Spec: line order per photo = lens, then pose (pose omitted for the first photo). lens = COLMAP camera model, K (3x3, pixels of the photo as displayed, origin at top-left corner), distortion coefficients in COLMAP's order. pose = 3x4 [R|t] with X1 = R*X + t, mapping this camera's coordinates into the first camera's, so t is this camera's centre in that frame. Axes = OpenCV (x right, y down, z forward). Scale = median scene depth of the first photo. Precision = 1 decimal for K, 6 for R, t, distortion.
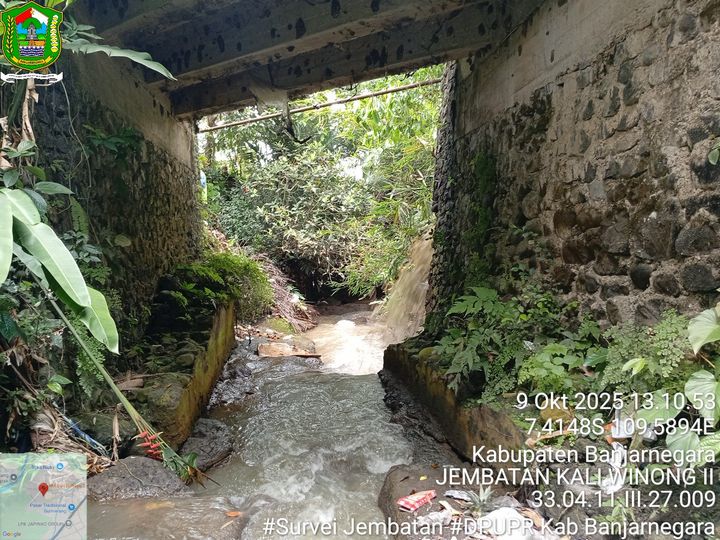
lens RADIAL K [[556.5, 0, 360.0], [0, 556.5, 270.0], [0, 0, 1]] dist [0.060945, -0.169969]
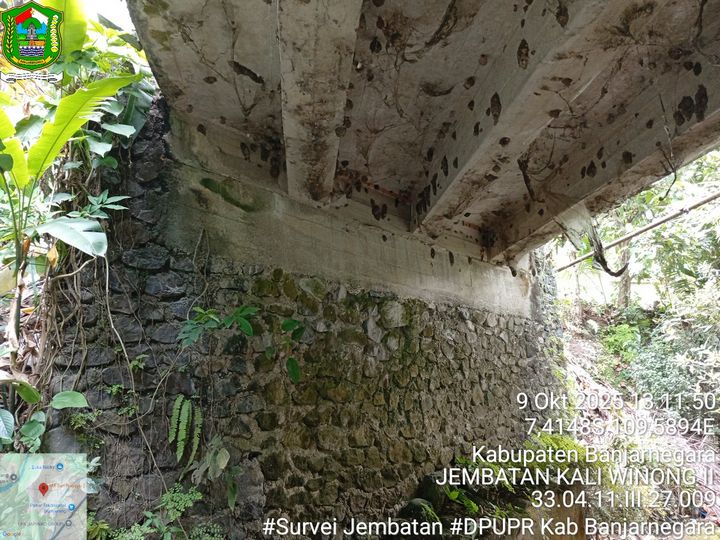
lens RADIAL K [[552.8, 0, 360.0], [0, 552.8, 270.0], [0, 0, 1]] dist [0.133714, -0.277795]
pose [[0.668777, -0.150473, -0.728076, 0.129717], [-0.027525, 0.973621, -0.226503, -0.062207], [0.742953, 0.171520, 0.646994, 0.294939]]
